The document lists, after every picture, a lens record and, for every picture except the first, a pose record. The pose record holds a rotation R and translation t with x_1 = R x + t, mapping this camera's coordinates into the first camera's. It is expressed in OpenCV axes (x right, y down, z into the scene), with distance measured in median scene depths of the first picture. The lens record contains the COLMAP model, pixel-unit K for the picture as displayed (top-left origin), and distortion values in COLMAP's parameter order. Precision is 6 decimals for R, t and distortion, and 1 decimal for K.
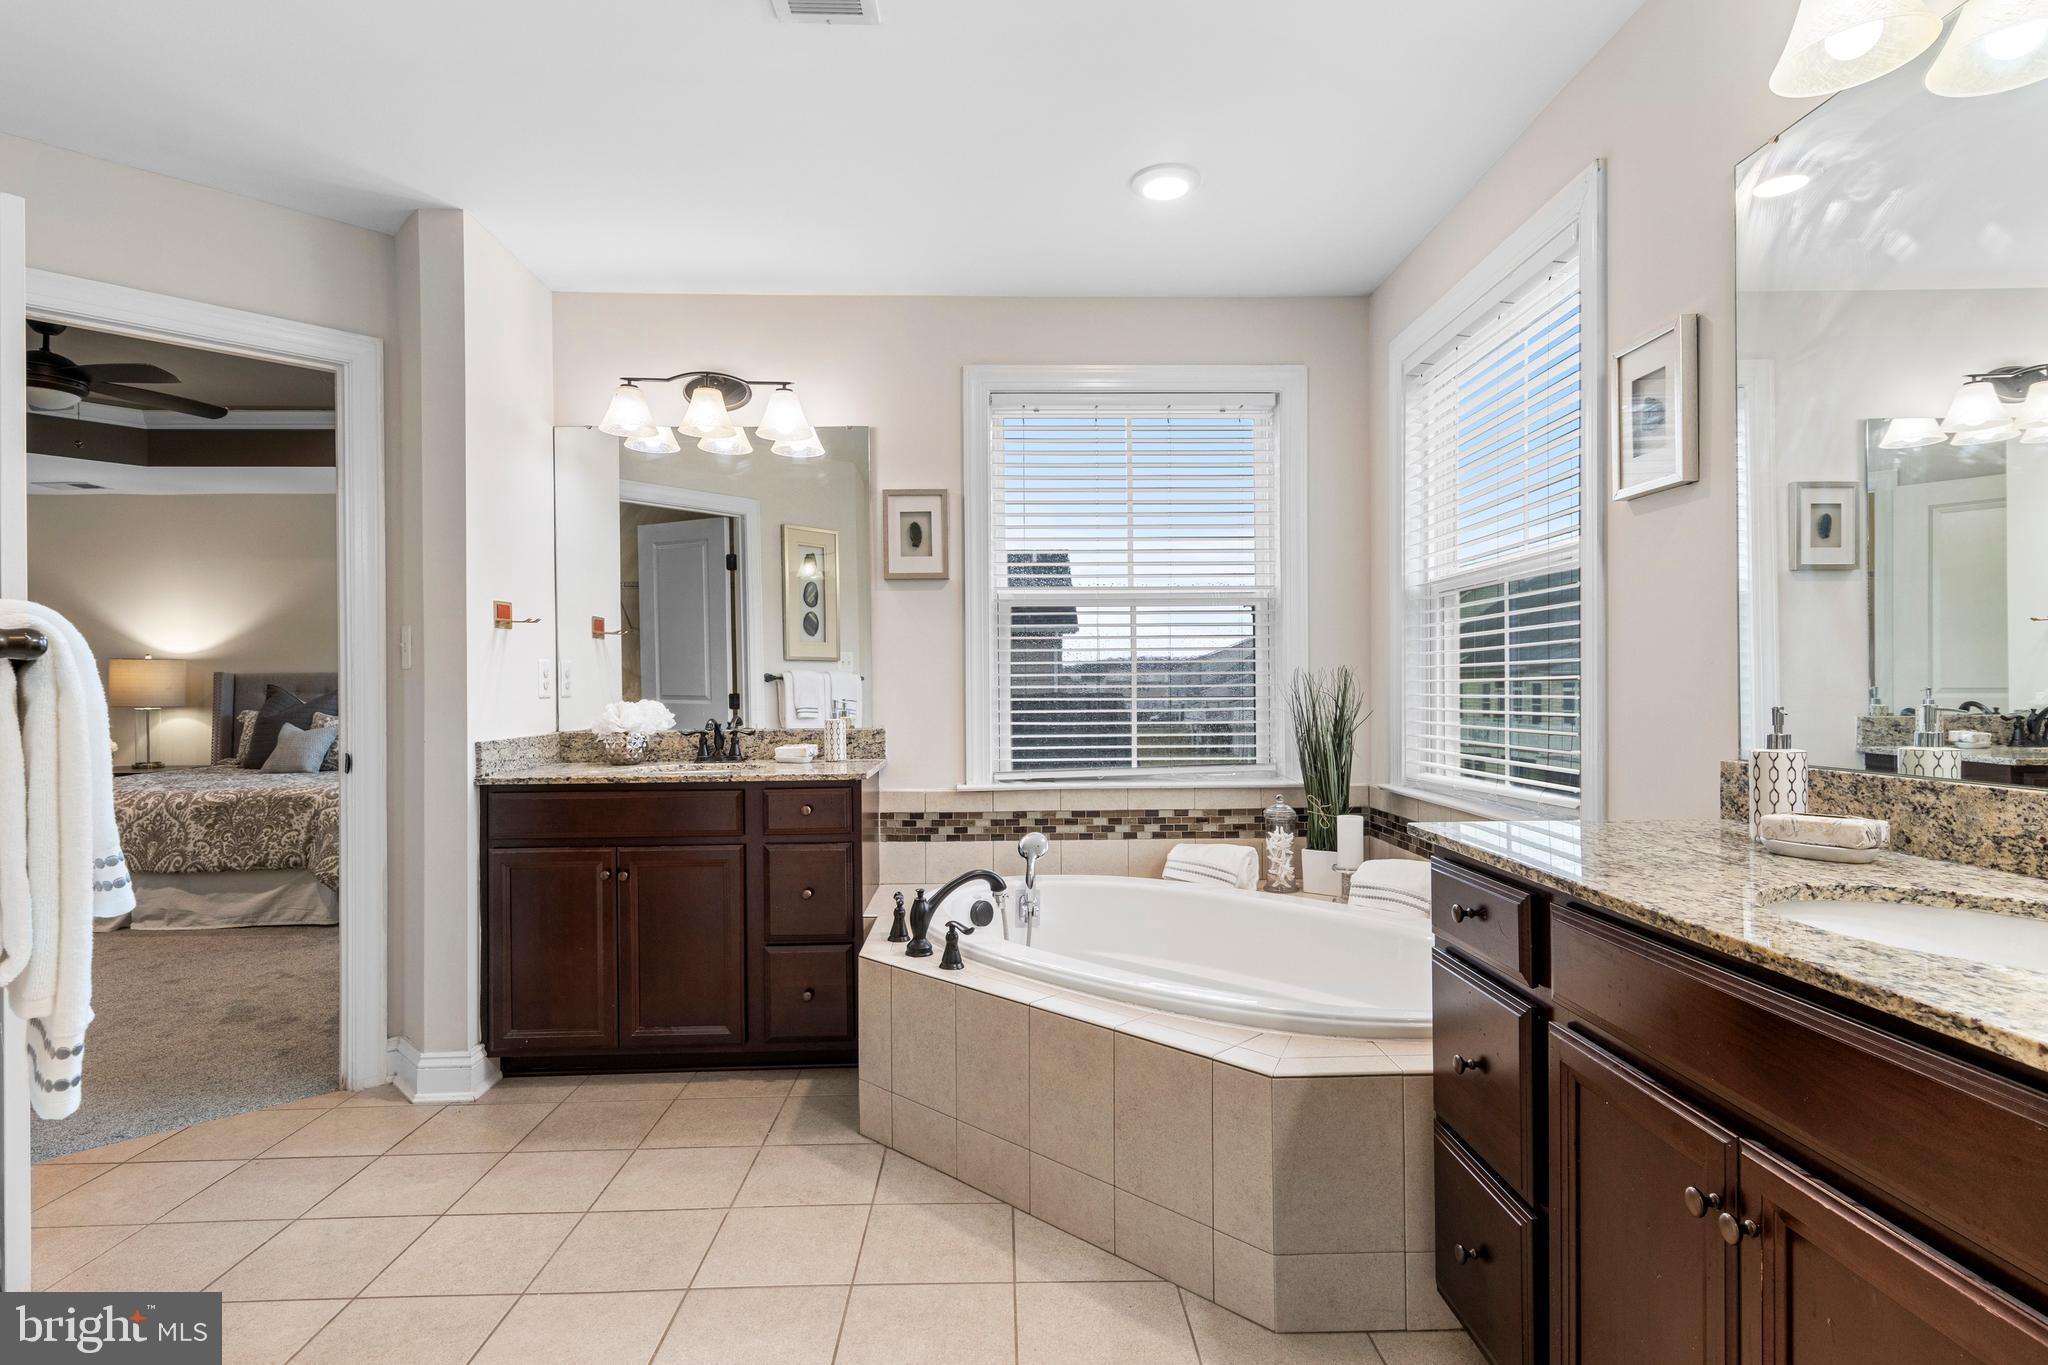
lens RADIAL K [[1060.4, 0, 1021.4], [0, 1060.4, 683.2], [0, 0, 1]] dist [0.010141, -0.000196]
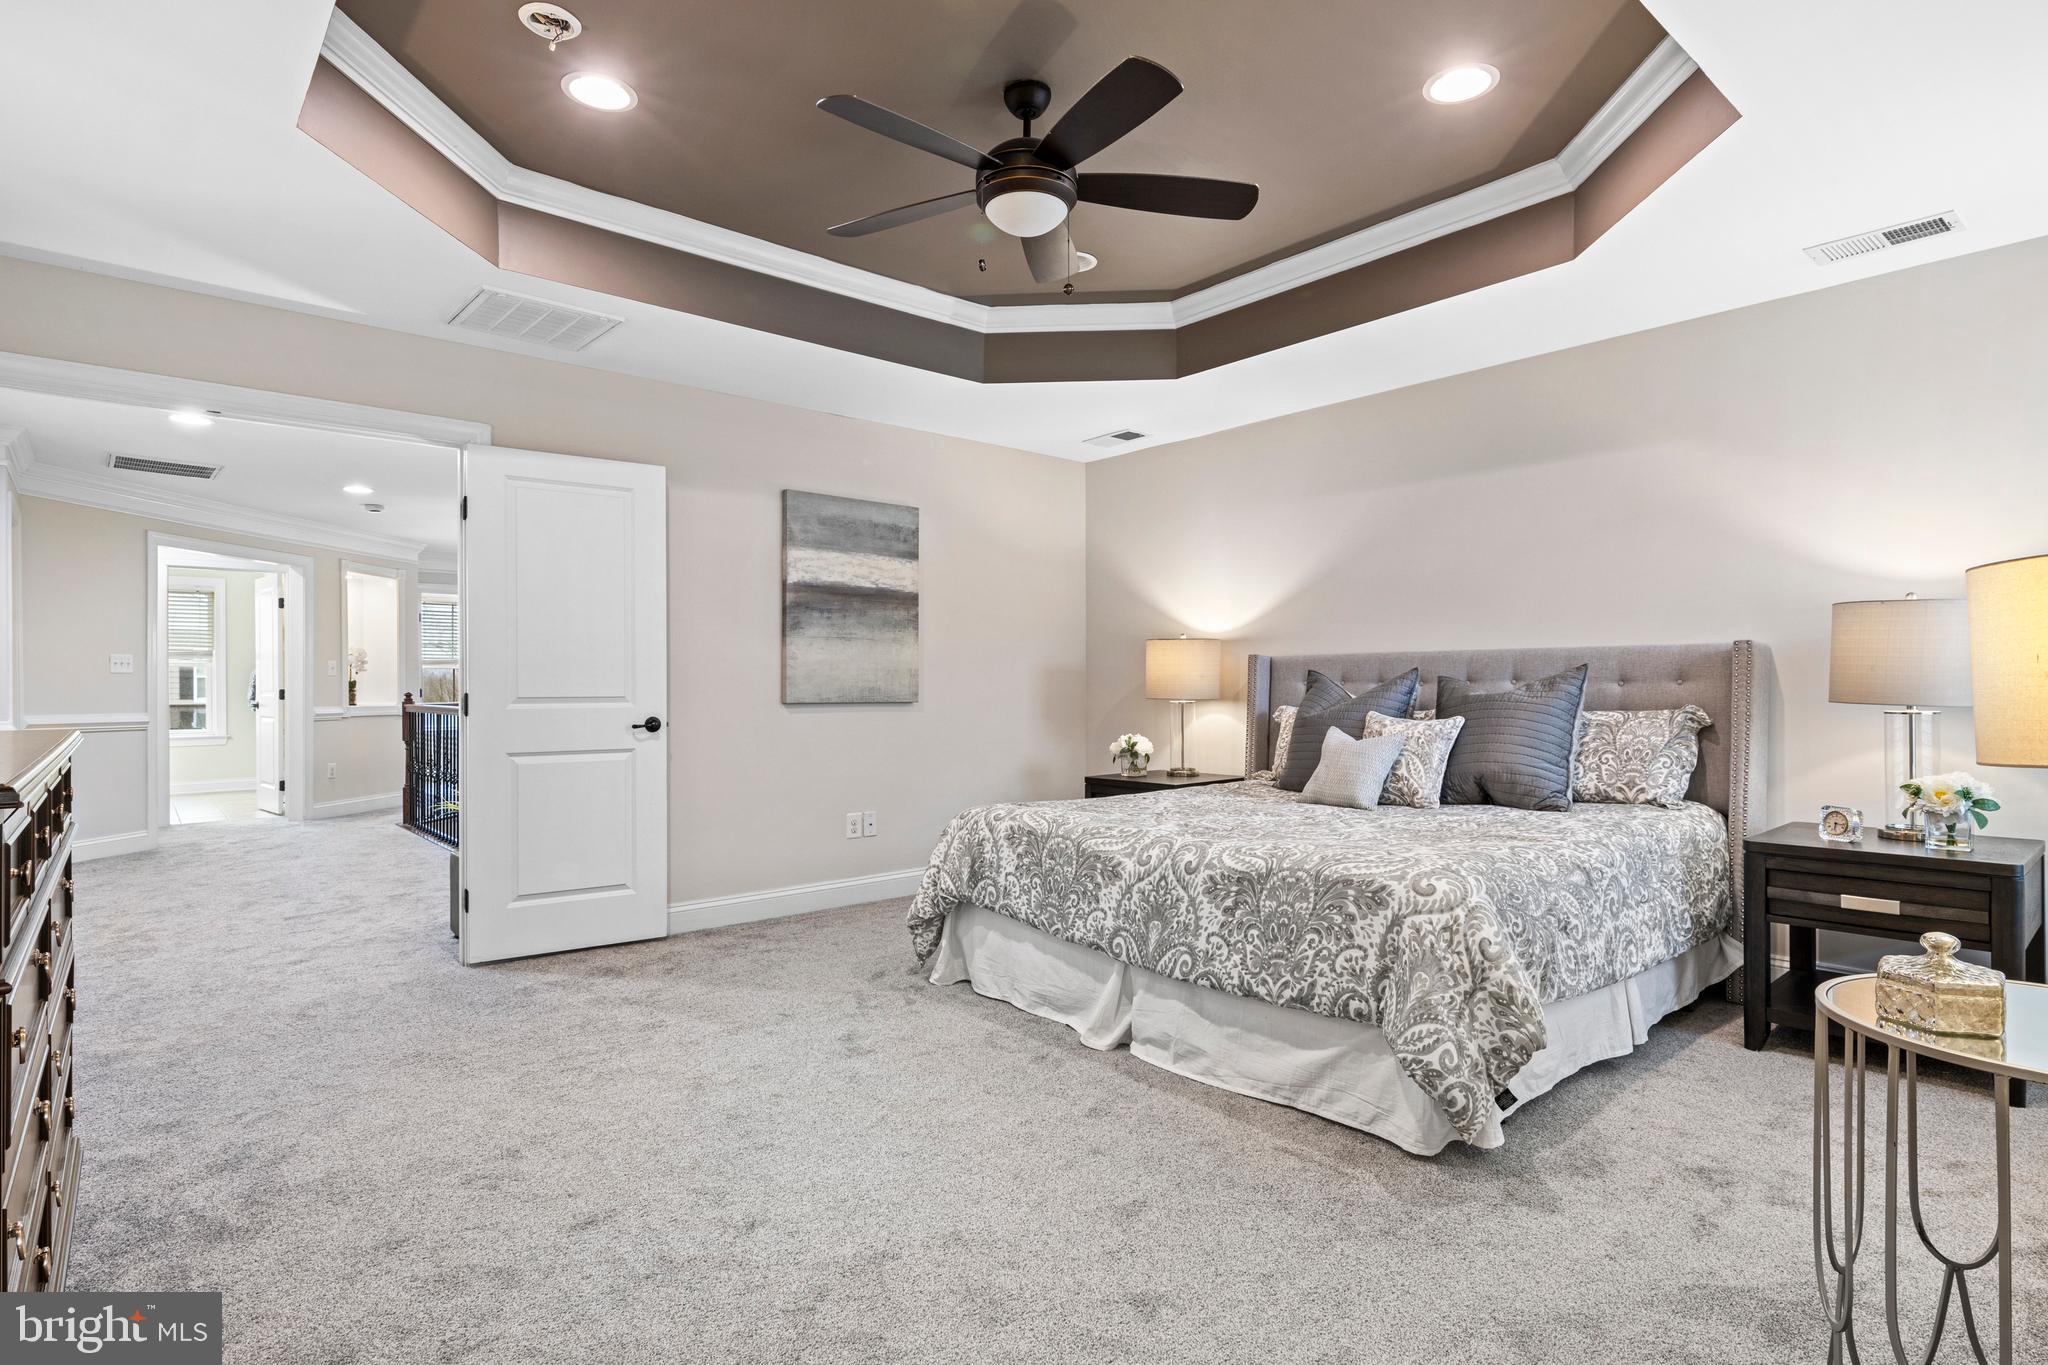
lens RADIAL K [[1060.4, 0, 1021.4], [0, 1060.4, 683.2], [0, 0, 1]] dist [0.010141, -0.000196]
pose [[0.642219, 0.005337, -0.766503, -0.393801], [-0.001118, 0.999981, 0.006027, 0.007932], [0.766521, -0.003014, 0.642213, 0.546236]]
